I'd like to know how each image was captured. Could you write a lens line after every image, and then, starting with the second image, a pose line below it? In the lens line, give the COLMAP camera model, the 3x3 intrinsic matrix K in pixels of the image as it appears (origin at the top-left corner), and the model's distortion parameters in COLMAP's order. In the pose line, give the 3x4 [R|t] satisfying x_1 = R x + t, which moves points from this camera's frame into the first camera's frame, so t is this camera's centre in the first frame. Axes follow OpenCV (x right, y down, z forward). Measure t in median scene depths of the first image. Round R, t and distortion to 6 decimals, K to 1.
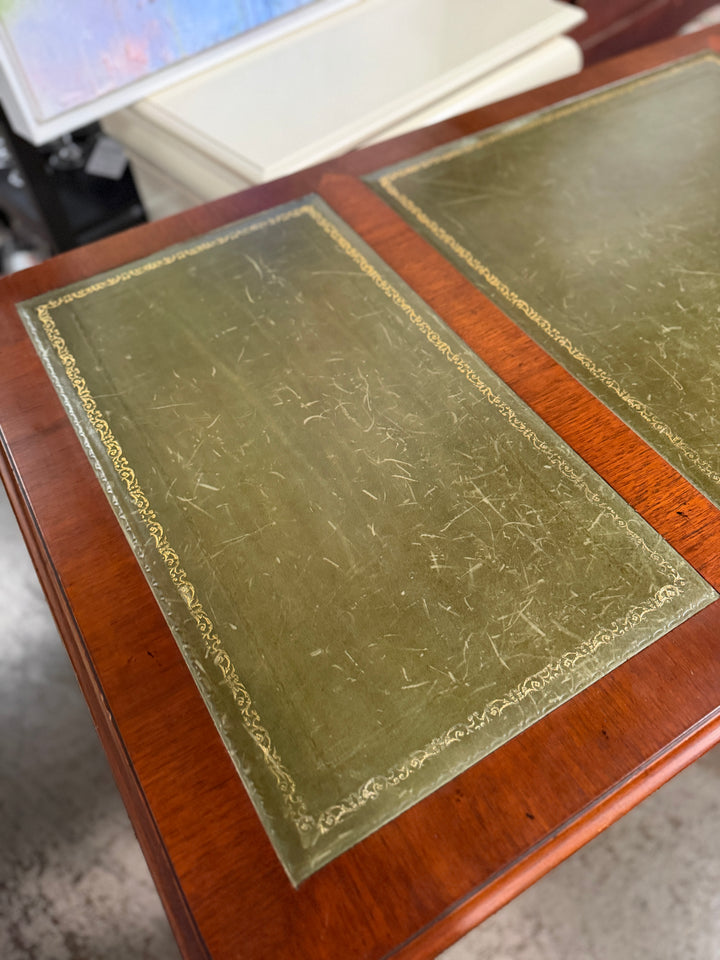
lens RADIAL K [[690.1, 0, 351.4], [0, 690.1, 488.6], [0, 0, 1]] dist [0.024944, -0.039697]
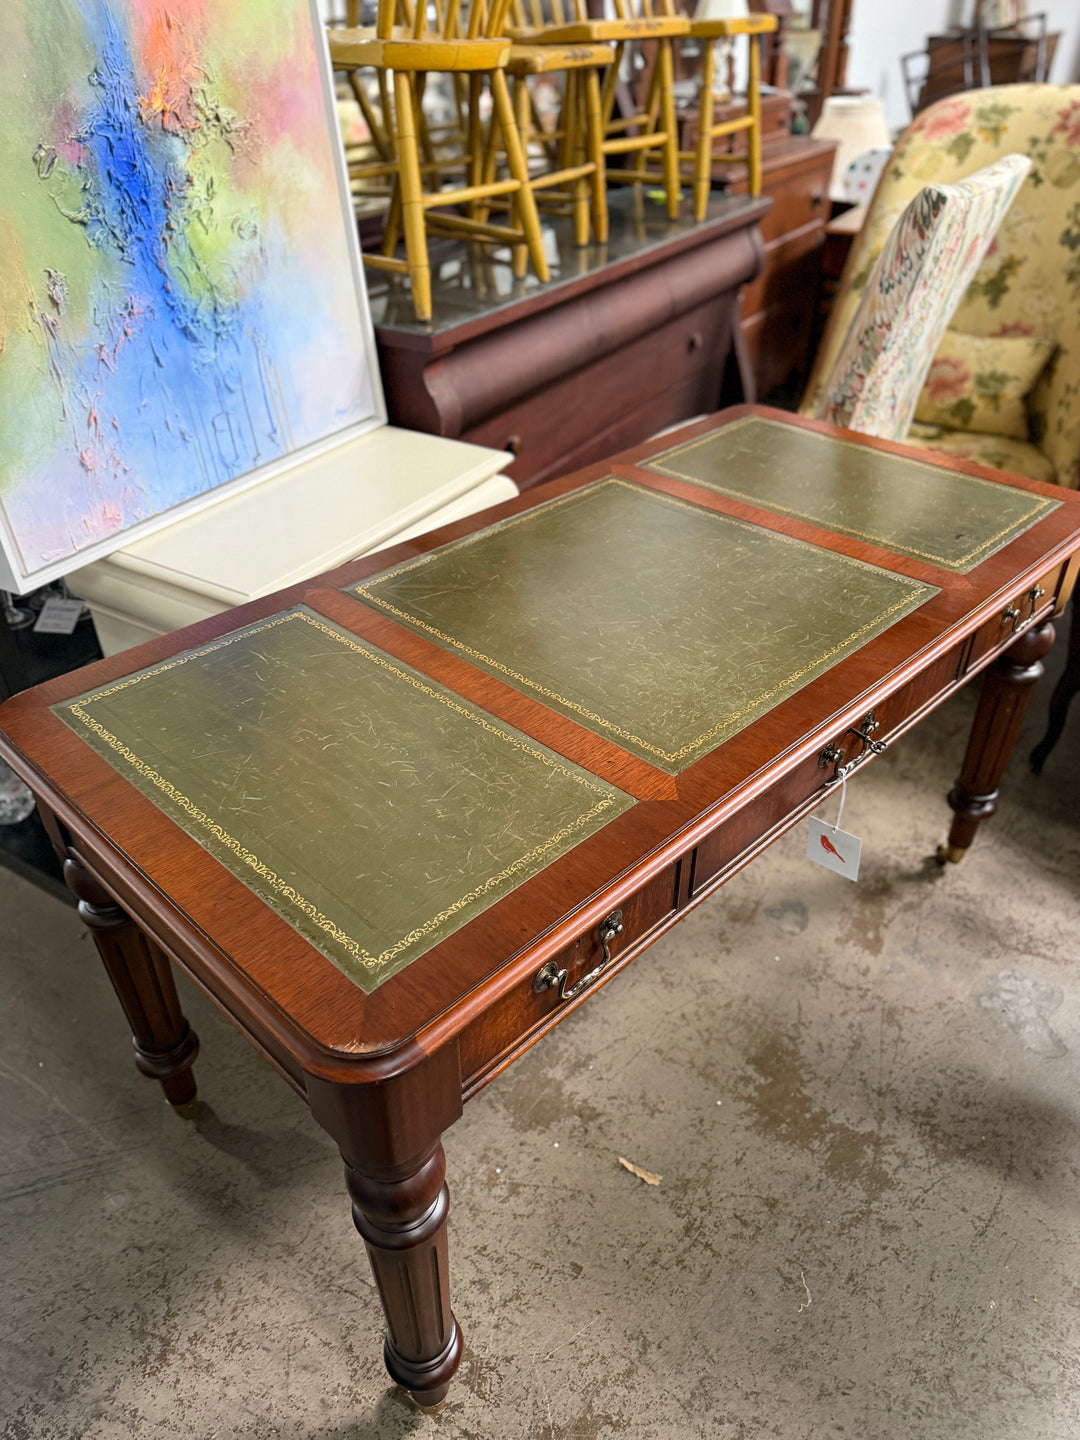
lens RADIAL K [[1035.2, 0, 534.5], [0, 1035.2, 716.1], [0, 0, 1]] dist [0.024944, -0.039697]
pose [[0.969203, -0.115915, 0.217276, -0.100120], [0.185156, 0.924714, -0.332599, 0.553457], [-0.162365, 0.362586, 0.917698, -0.822062]]
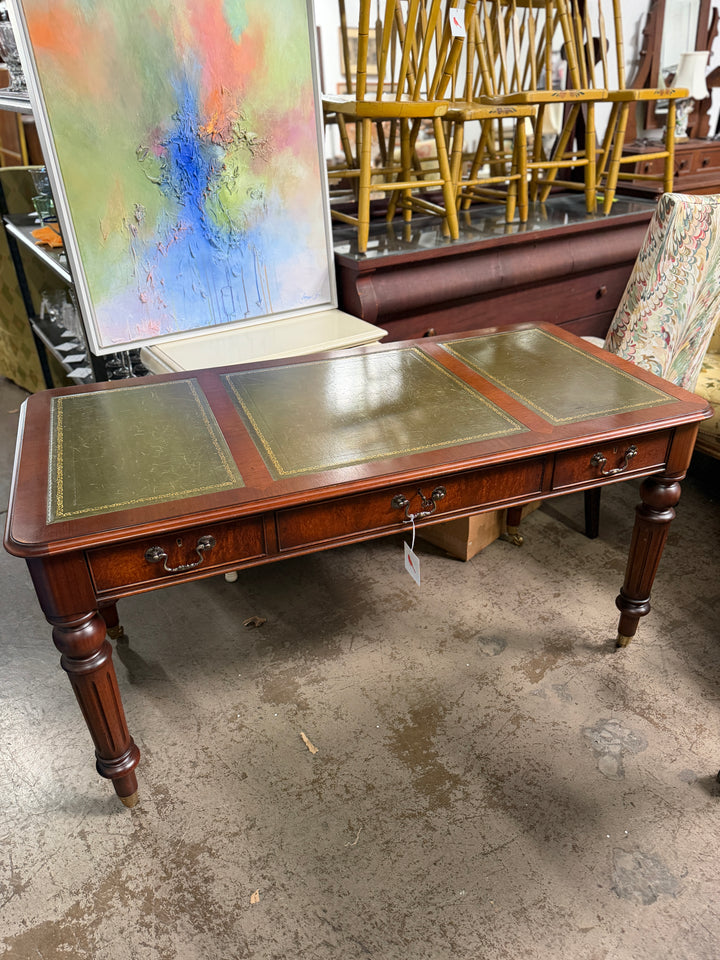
lens RADIAL K [[690.1, 0, 364.4], [0, 690.1, 472.2], [0, 0, 1]] dist [0.024944, -0.039697]
pose [[0.984207, 0.108260, -0.140056, 1.129325], [-0.157727, 0.895492, -0.416191, 0.953290], [0.080362, 0.431709, 0.898426, -1.151549]]
